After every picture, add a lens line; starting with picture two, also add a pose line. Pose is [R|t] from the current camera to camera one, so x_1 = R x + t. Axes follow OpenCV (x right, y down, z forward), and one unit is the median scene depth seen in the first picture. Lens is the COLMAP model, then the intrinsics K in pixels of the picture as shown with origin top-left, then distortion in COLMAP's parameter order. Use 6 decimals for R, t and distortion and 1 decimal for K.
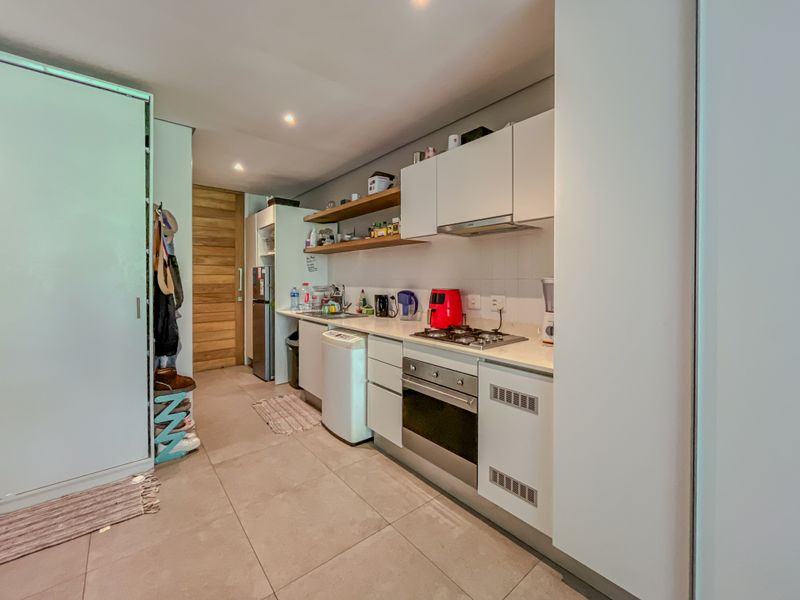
lens RADIAL K [[335.4, 0, 376.8], [0, 335.4, 276.9], [0, 0, 1]] dist [0.001632, -0.000233]
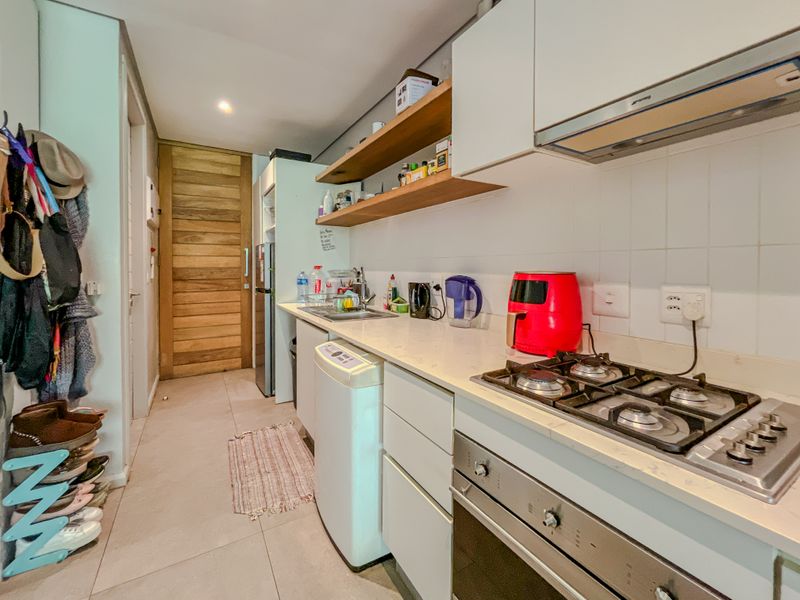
lens RADIAL K [[335.4, 0, 374.7], [0, 335.4, 273.4], [0, 0, 1]] dist [0.001632, -0.000233]
pose [[0.988238, 0.004596, -0.152852, 0.035514], [-0.000442, 0.999630, 0.027205, 0.024130], [0.152920, -0.026818, 0.987875, 0.475729]]
